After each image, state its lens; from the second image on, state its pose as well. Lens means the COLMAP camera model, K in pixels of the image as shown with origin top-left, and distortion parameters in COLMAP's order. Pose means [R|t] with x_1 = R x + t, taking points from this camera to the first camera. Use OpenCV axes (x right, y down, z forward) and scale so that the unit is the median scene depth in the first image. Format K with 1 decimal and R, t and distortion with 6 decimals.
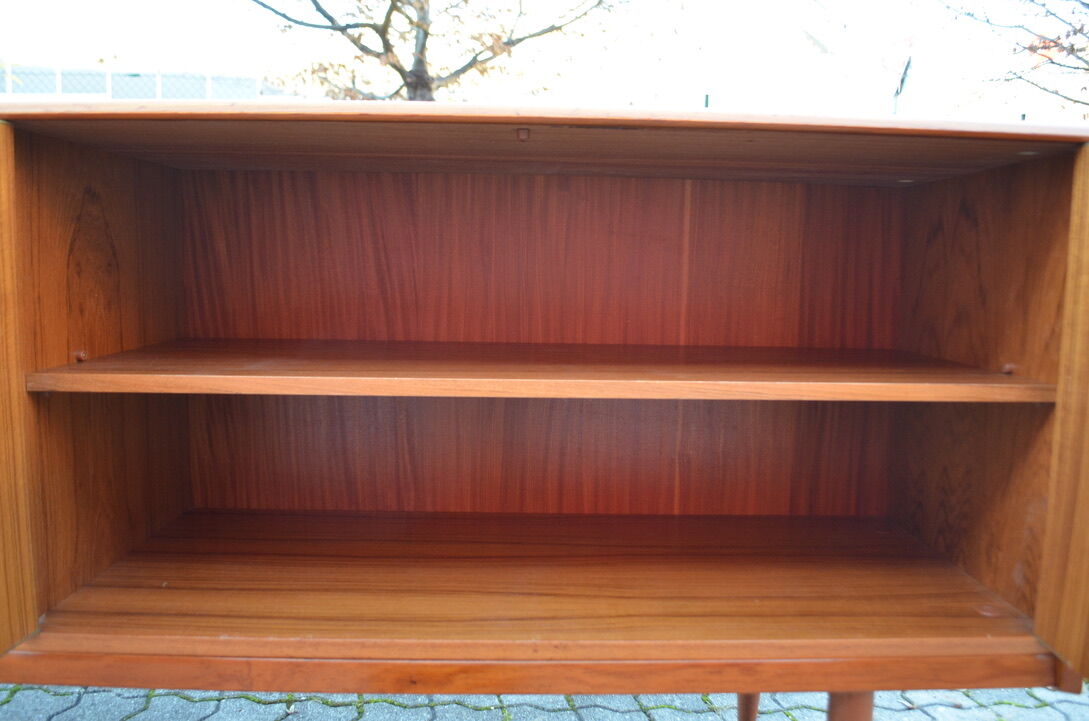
lens RADIAL K [[849.8, 0, 540.7], [0, 849.8, 360.5], [0, 0, 1]] dist [-0.080902, 0.009256]
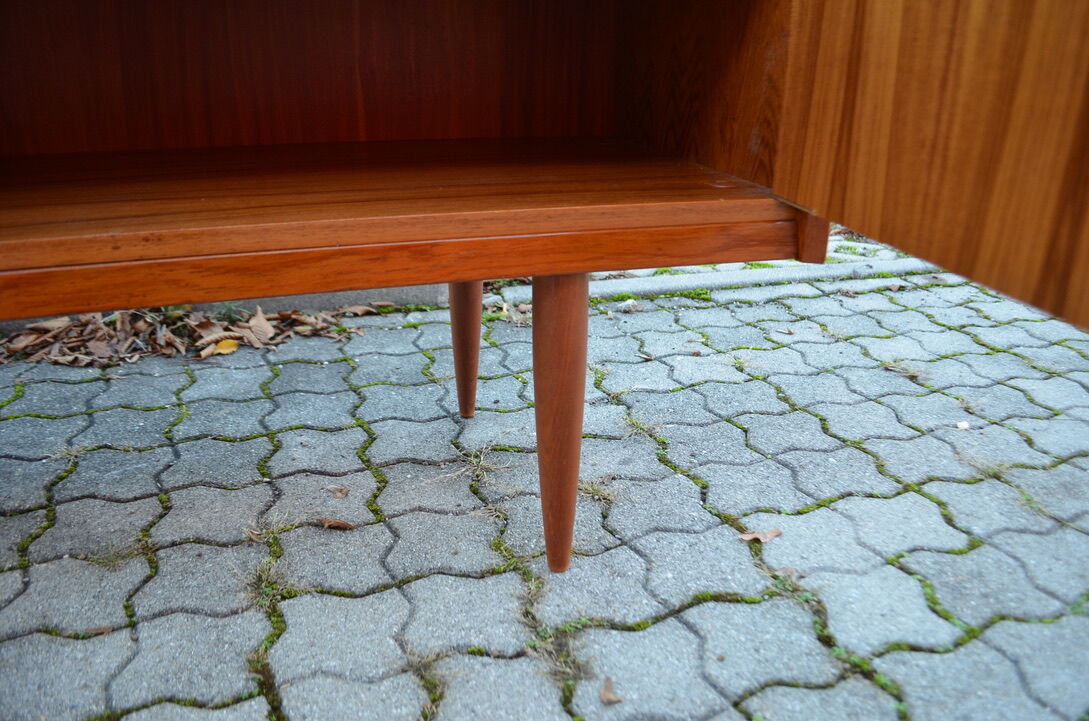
lens RADIAL K [[849.8, 0, 535.1], [0, 849.8, 353.6], [0, 0, 1]] dist [-0.080902, 0.009256]
pose [[0.962770, -0.106021, 0.248662, 0.137789], [0.037670, 0.963522, 0.264964, 0.242419], [-0.267683, -0.245732, 0.931644, 0.225580]]
